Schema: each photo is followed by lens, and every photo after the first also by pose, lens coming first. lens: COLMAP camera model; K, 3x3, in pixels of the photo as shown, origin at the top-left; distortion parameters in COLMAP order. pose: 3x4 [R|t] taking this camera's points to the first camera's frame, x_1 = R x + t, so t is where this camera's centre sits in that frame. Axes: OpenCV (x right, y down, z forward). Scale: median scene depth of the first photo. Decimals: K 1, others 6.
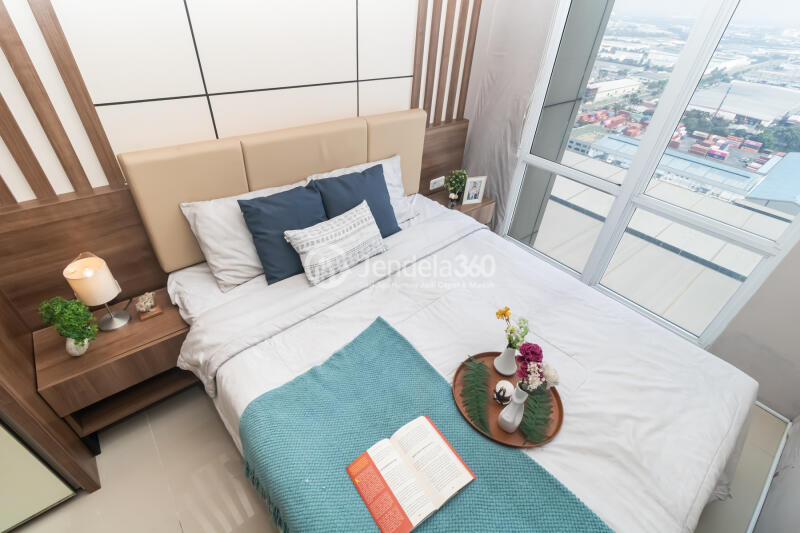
lens RADIAL K [[367.7, 0, 395.8], [0, 367.7, 262.5], [0, 0, 1]] dist [0.001856, 0.000504]
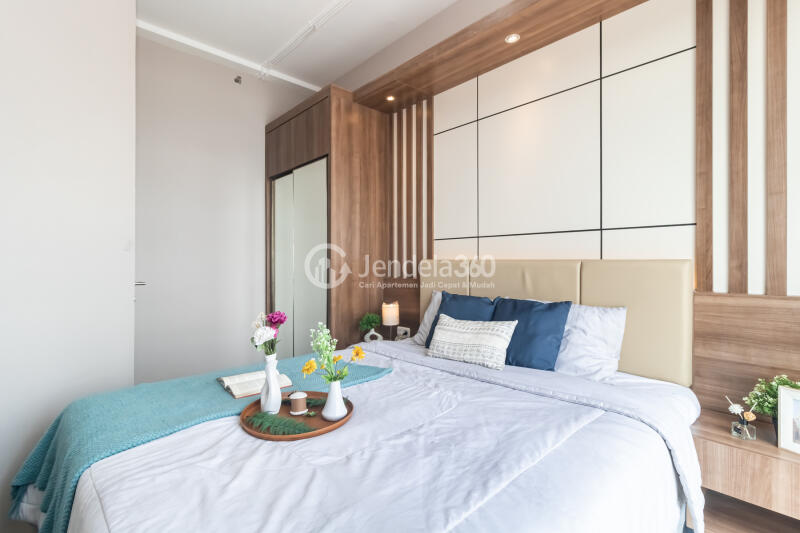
lens RADIAL K [[367.7, 0, 395.8], [0, 367.7, 262.5], [0, 0, 1]] dist [0.001856, 0.000504]
pose [[0.074279, -0.048379, -0.996063, 0.859633], [-0.589128, 0.803769, -0.082972, -0.023118], [0.804619, 0.592972, 0.031202, 0.611276]]
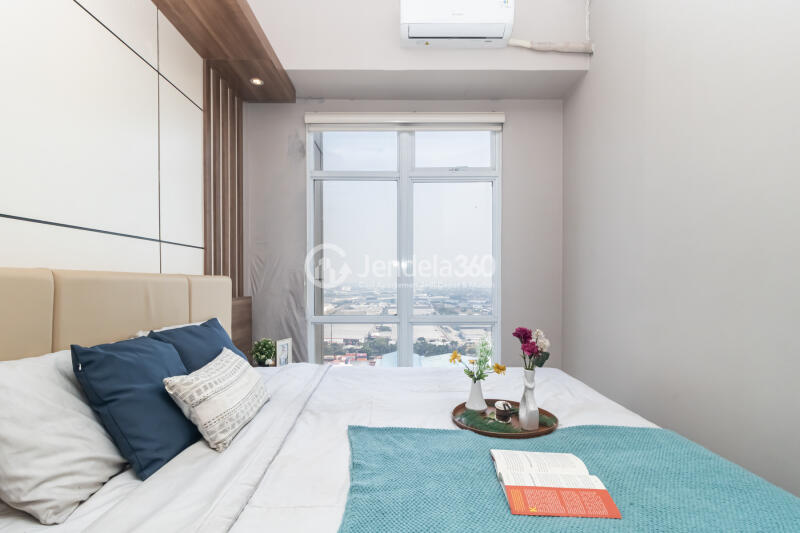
lens RADIAL K [[375.6, 0, 400.6], [0, 375.6, 282.5], [0, 0, 1]] dist [0.001297, 0.000170]
pose [[0.628977, -0.055787, 0.775419, -0.465582], [0.487999, 0.804769, -0.337940, 0.179091], [-0.605181, 0.590960, 0.533406, 0.242724]]
